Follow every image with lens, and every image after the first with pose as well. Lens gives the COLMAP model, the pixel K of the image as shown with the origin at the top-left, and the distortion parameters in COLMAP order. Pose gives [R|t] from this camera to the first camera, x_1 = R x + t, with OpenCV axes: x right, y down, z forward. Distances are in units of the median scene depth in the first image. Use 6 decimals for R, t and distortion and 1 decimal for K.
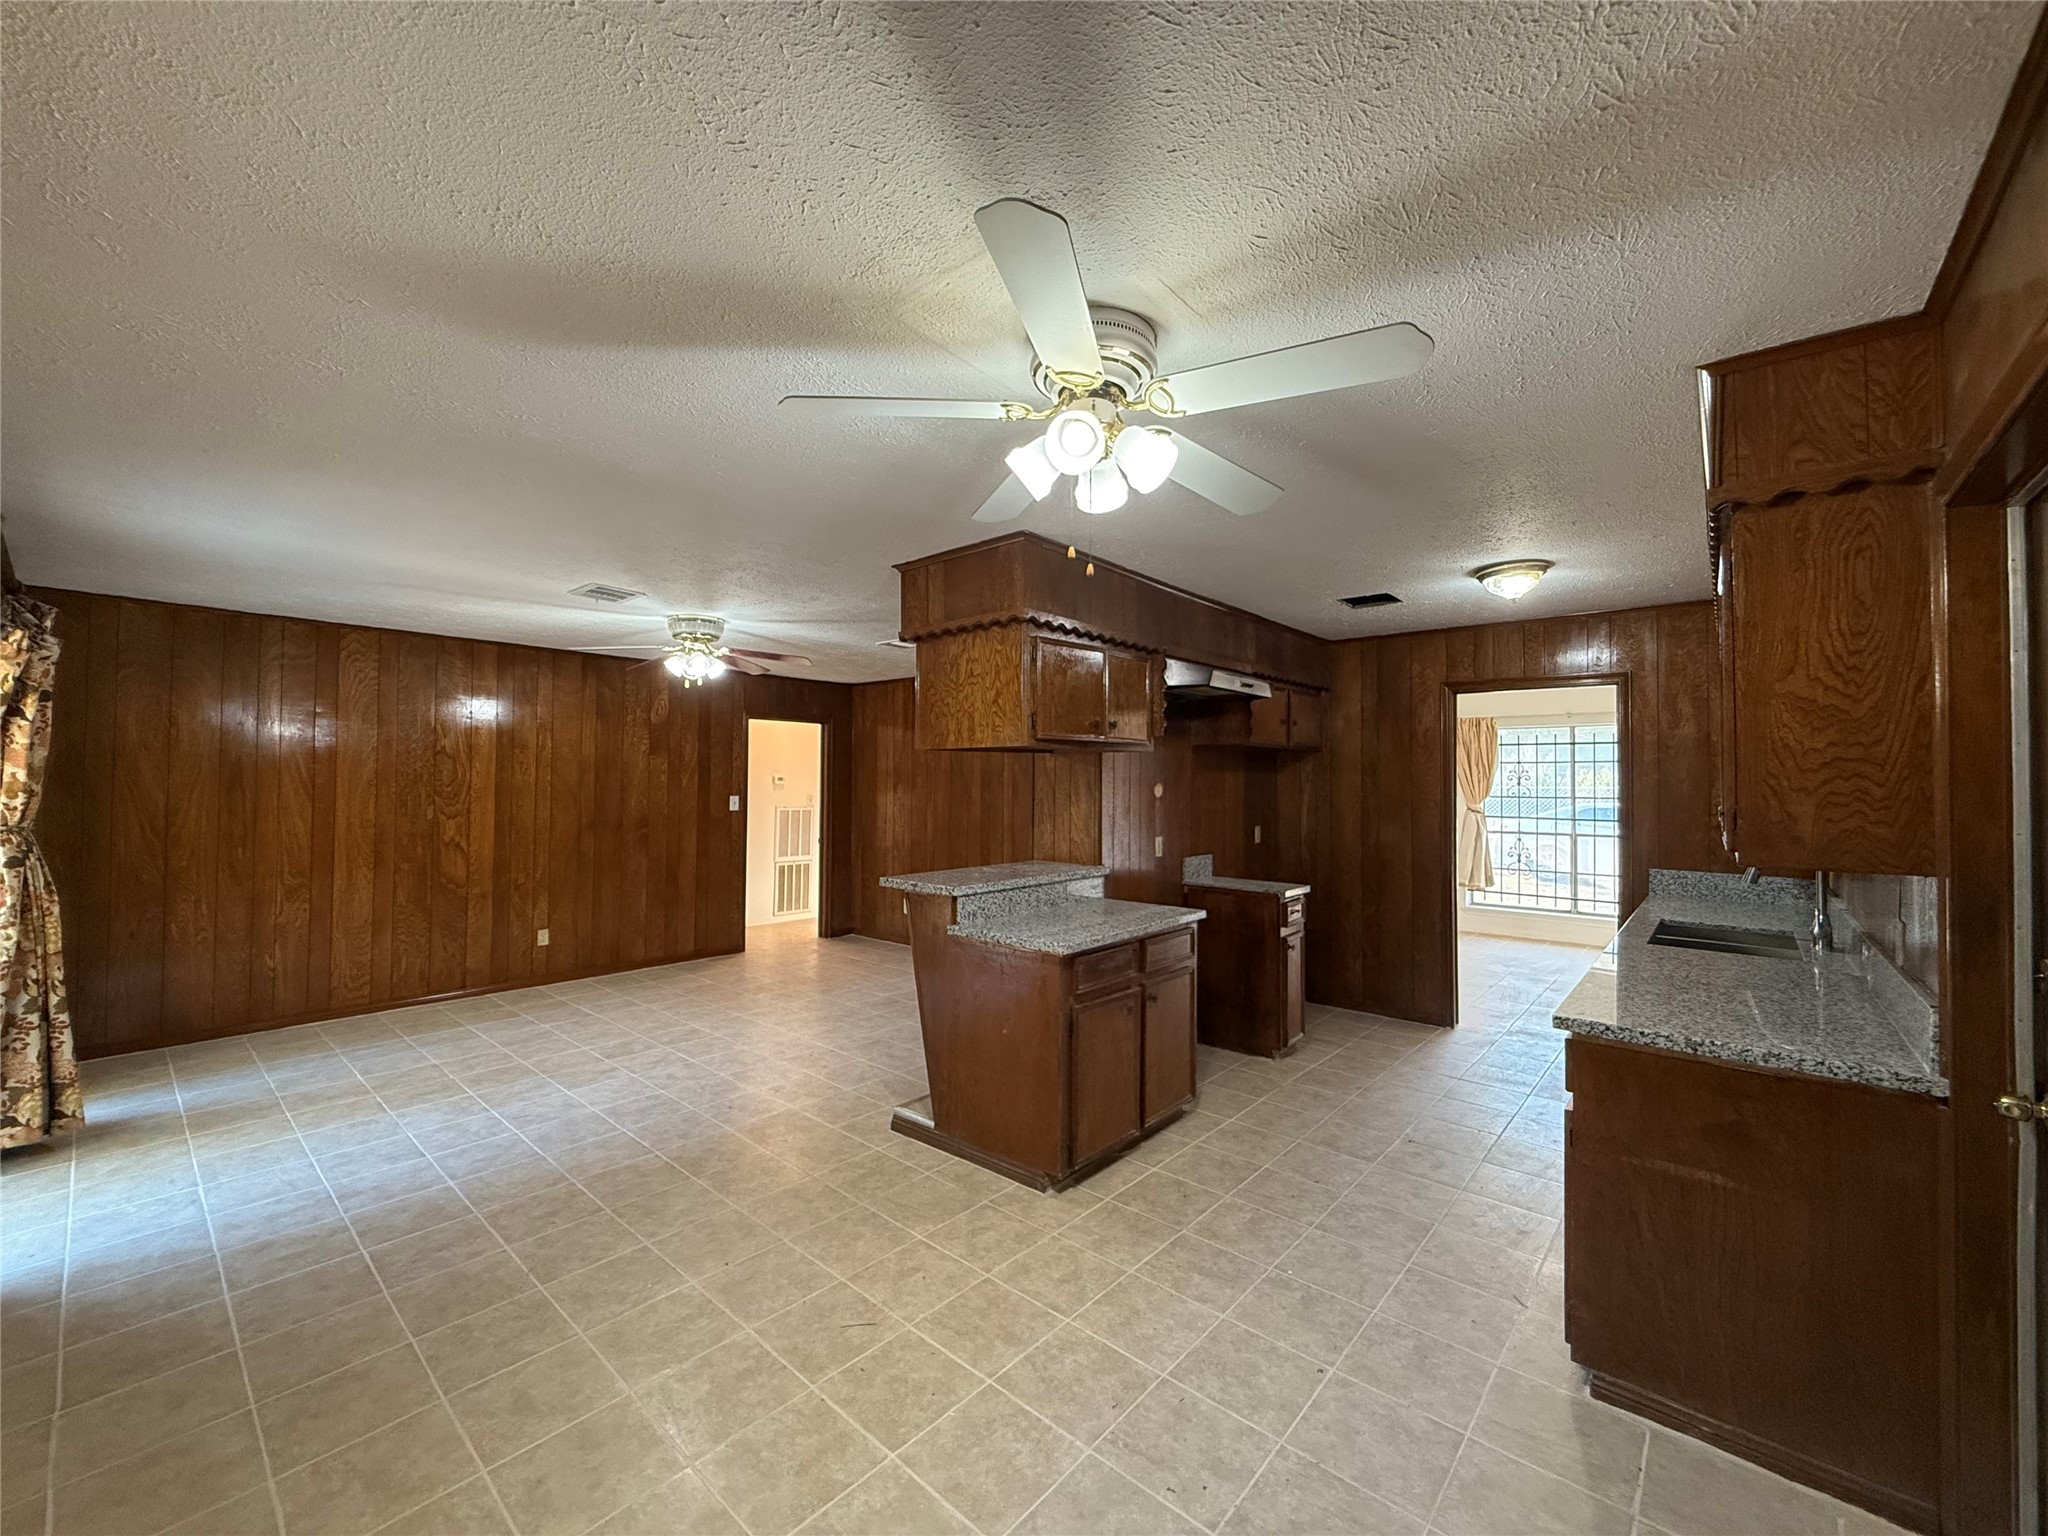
lens RADIAL K [[817.4, 0, 1018.4], [0, 817.4, 767.9], [0, 0, 1]] dist [-0.000964, 0.000143]
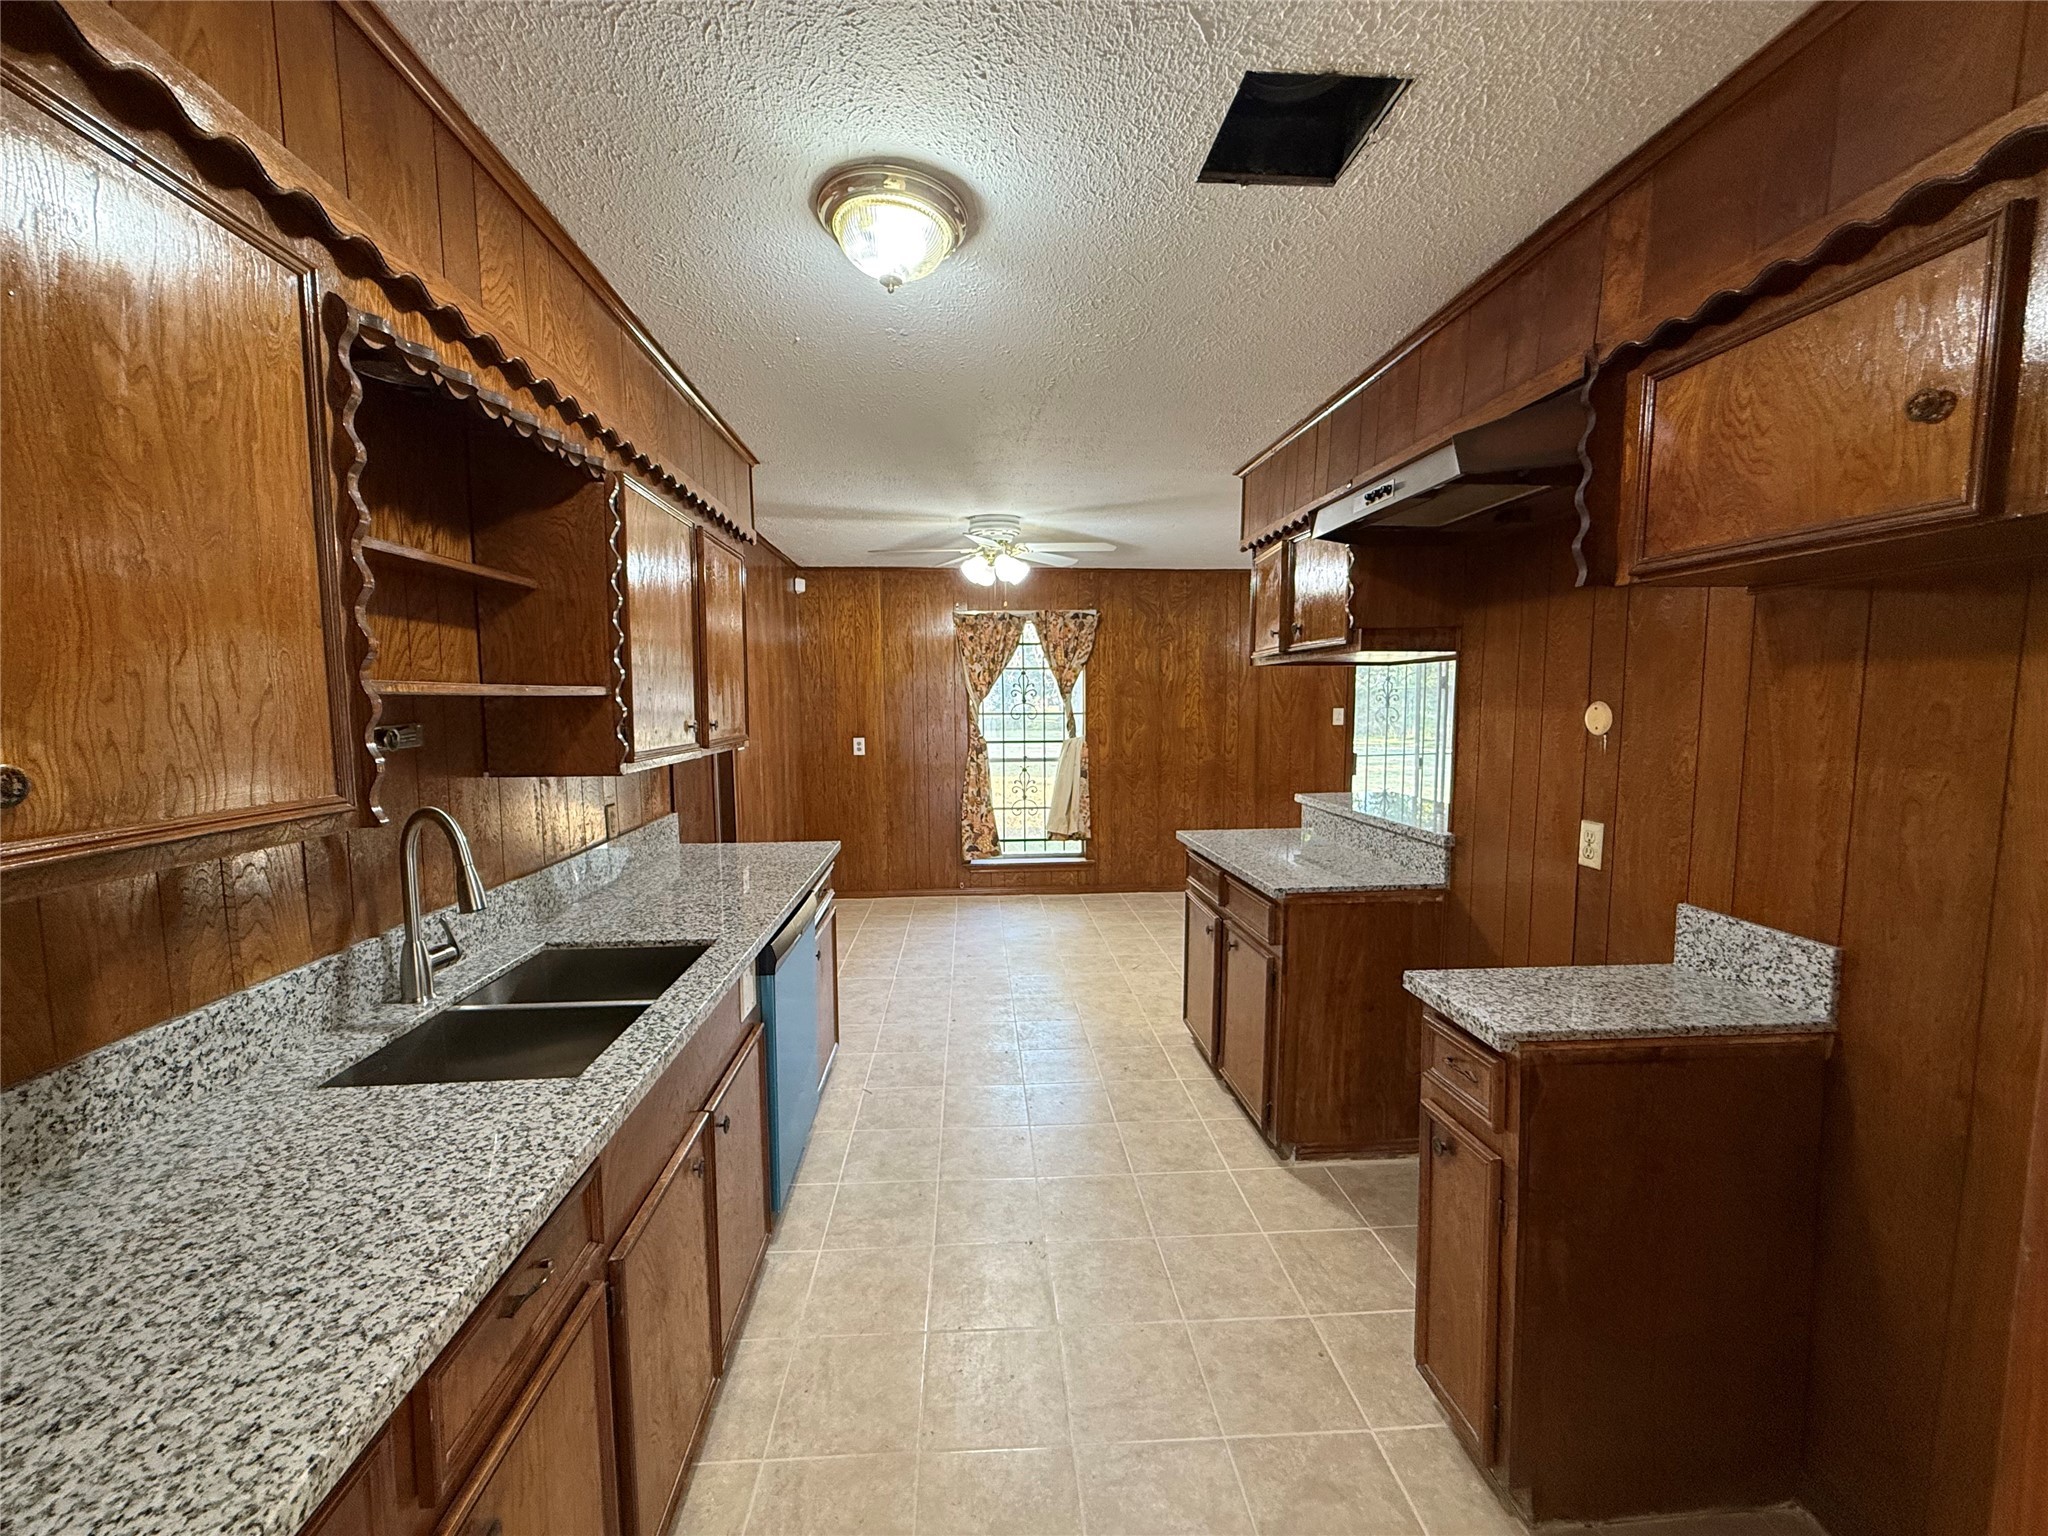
lens RADIAL K [[817.4, 0, 1019.7], [0, 817.4, 768.2], [0, 0, 1]] dist [-0.000964, 0.000143]
pose [[-0.702339, 0.060970, -0.709227, 0.910963], [0.008725, 0.996988, 0.077068, 0.022328], [0.711789, 0.047940, -0.700755, 1.407563]]
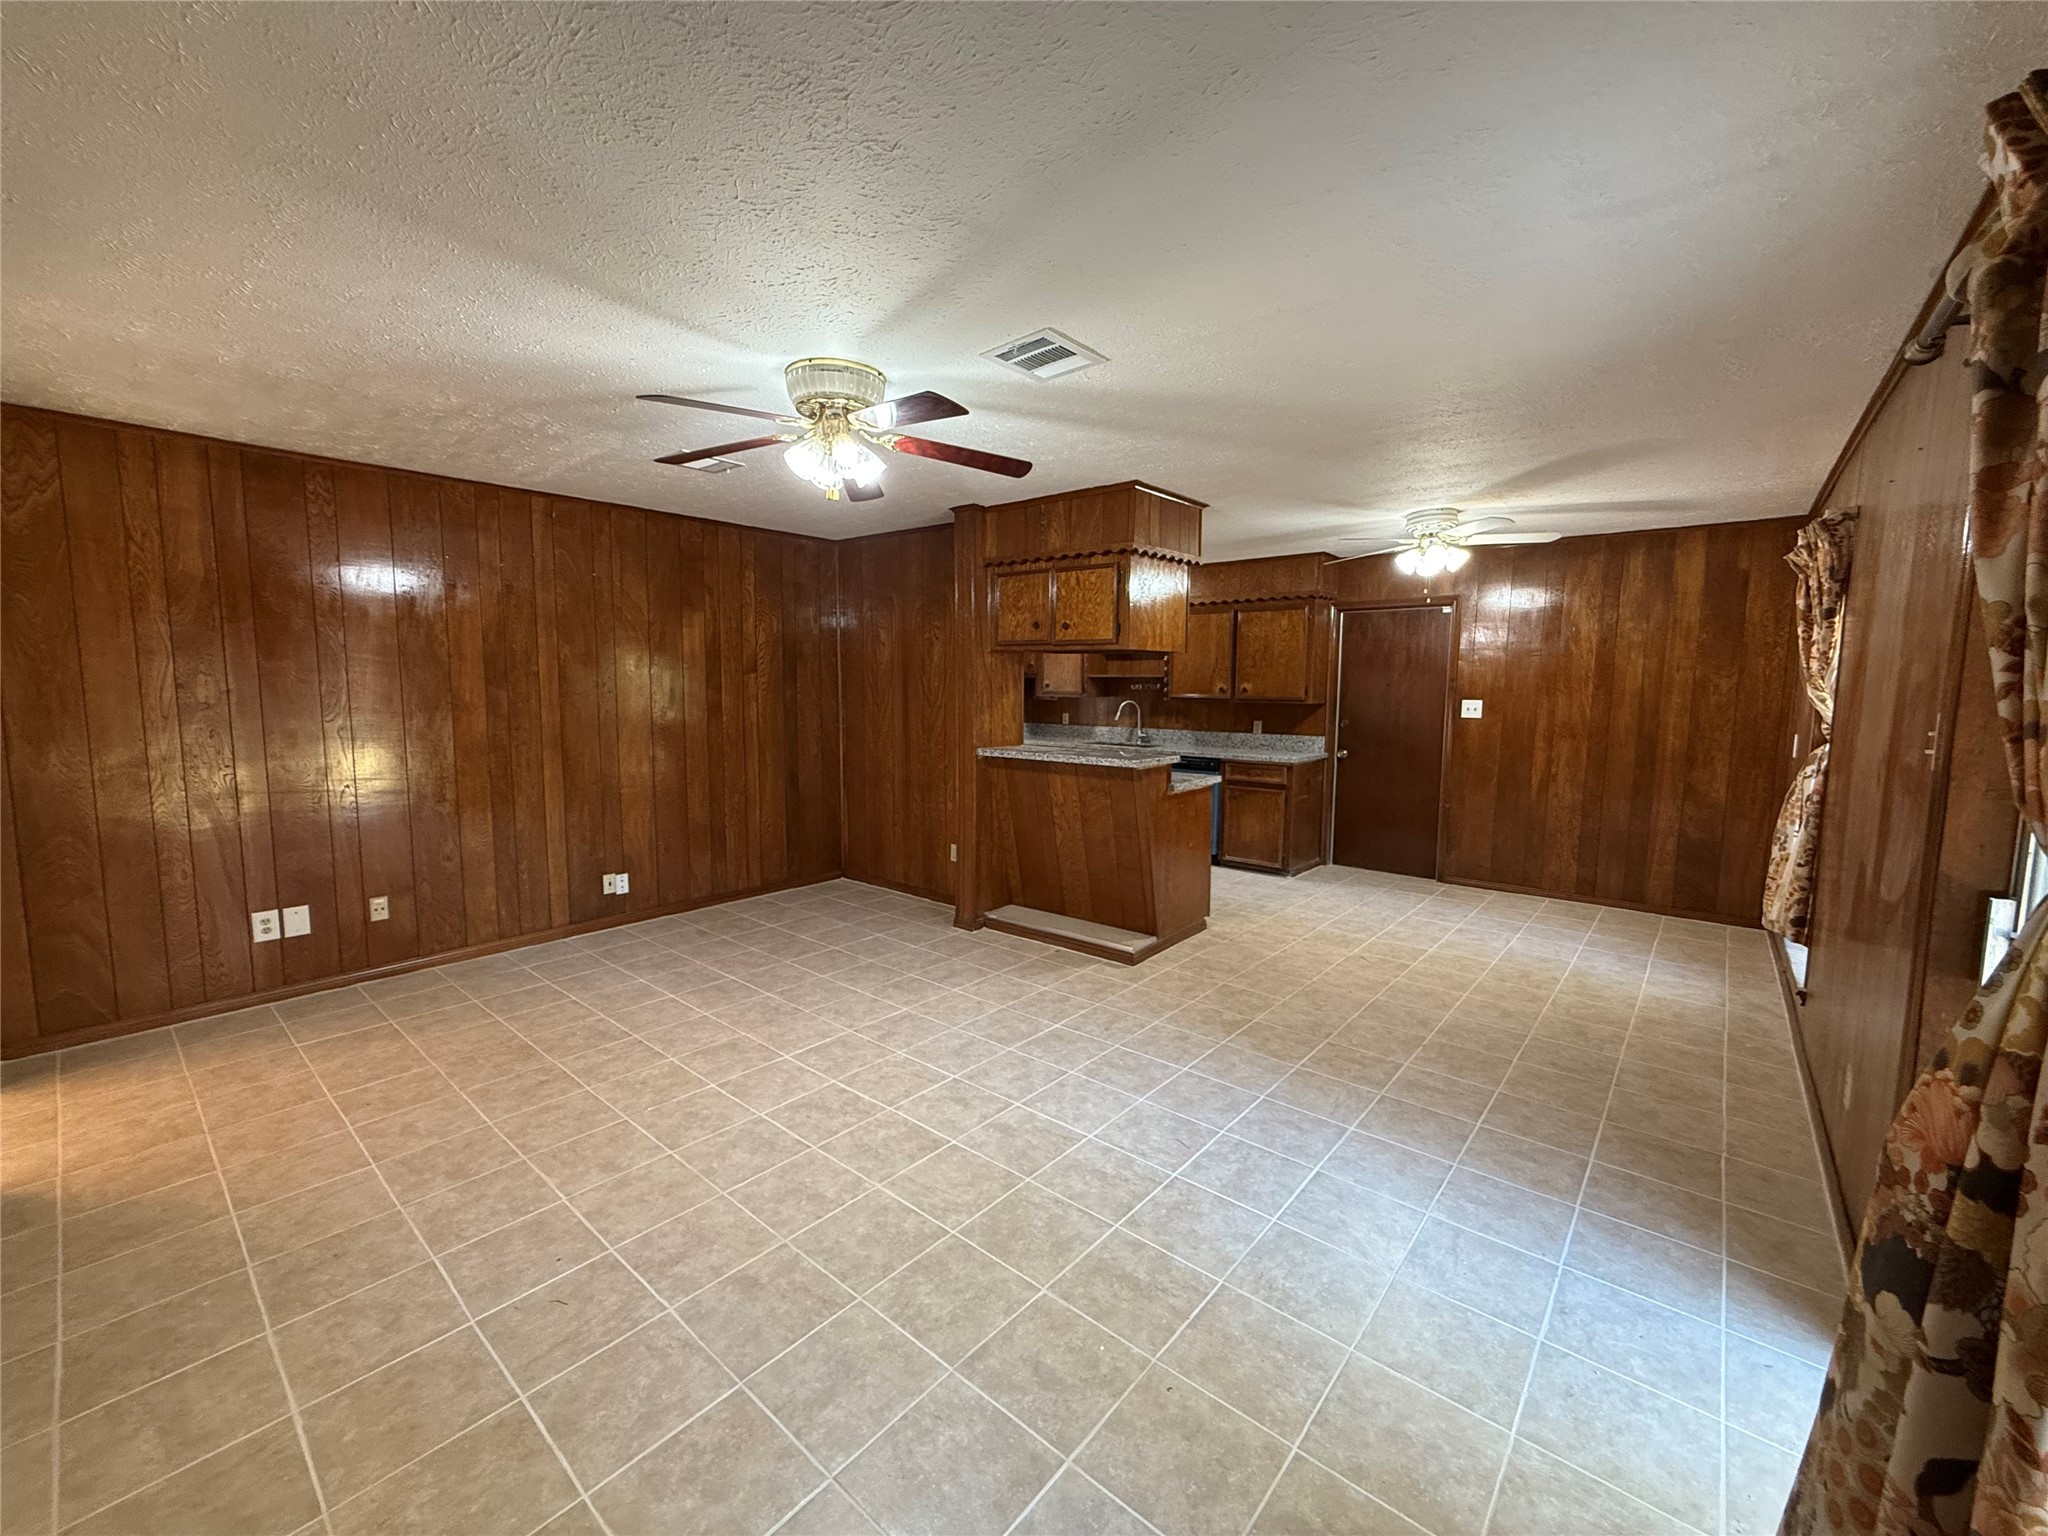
lens RADIAL K [[817.4, 0, 1021.3], [0, 817.4, 765.7], [0, 0, 1]] dist [-0.000964, 0.000143]
pose [[-0.017081, -0.105382, 0.994285, -1.329851], [-0.022695, 0.994215, 0.104984, 0.024840], [-0.999597, -0.020772, -0.019374, 1.202580]]
